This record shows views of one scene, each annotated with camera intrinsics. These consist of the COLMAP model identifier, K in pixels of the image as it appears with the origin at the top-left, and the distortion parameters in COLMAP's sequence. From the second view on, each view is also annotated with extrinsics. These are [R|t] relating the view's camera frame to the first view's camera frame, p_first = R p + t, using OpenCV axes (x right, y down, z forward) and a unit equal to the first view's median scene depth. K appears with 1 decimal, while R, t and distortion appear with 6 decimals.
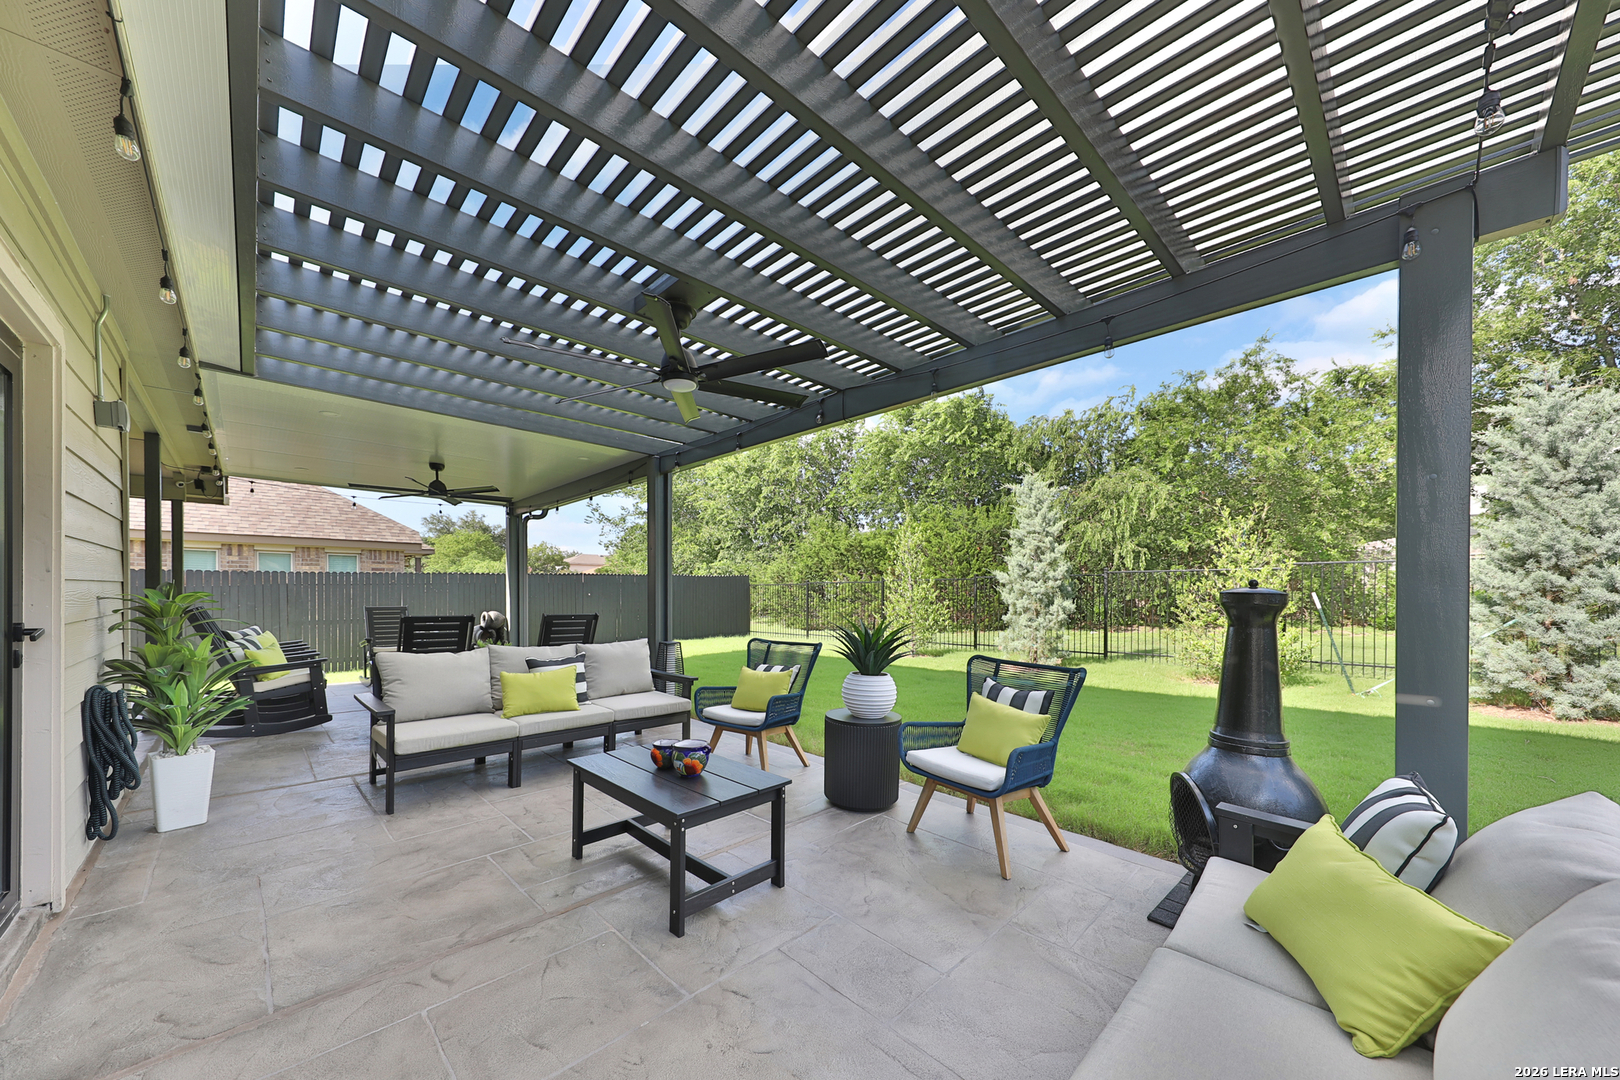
lens RADIAL K [[554.6, 0, 813.1], [0, 554.6, 589.8], [0, 0, 1]] dist [0.000211, -0.006057]
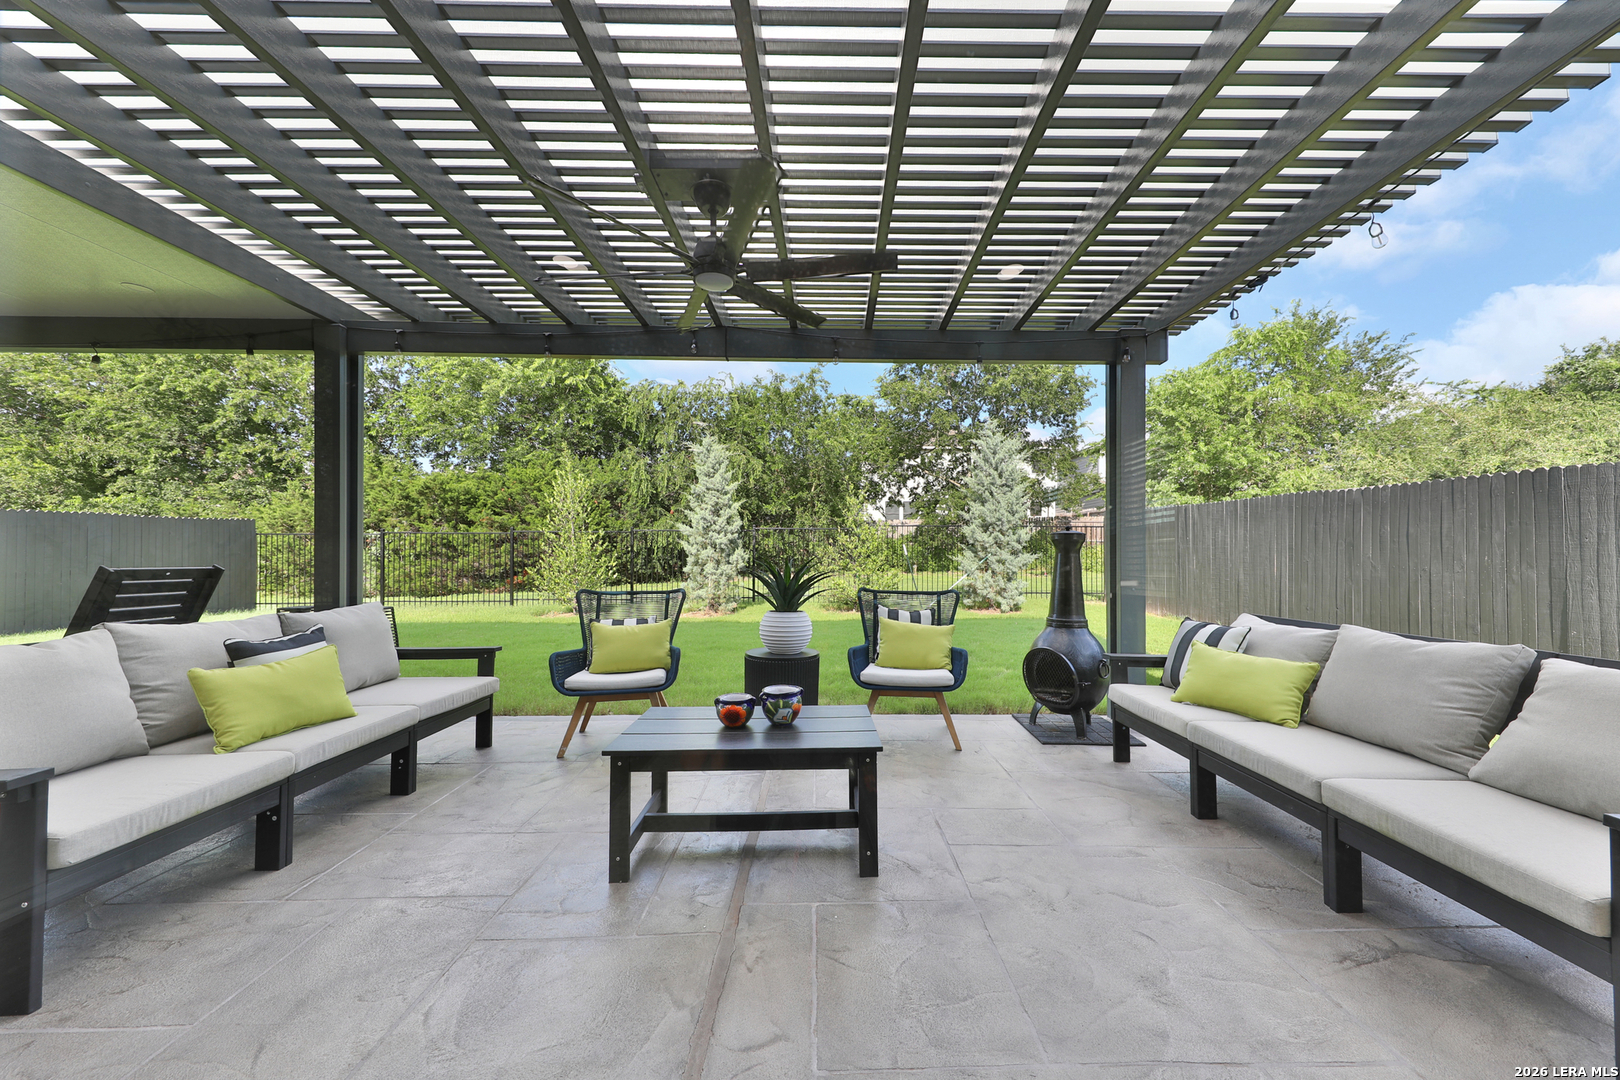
lens RADIAL K [[542.5, 0, 822.9], [0, 542.5, 541.6], [0, 0, 1]] dist [0.020373, -0.005540]
pose [[0.692750, 0.012550, 0.721069, -0.104599], [-0.003963, 0.999900, -0.013596, 0.006387], [-0.721167, 0.006562, 0.692730, 0.041842]]
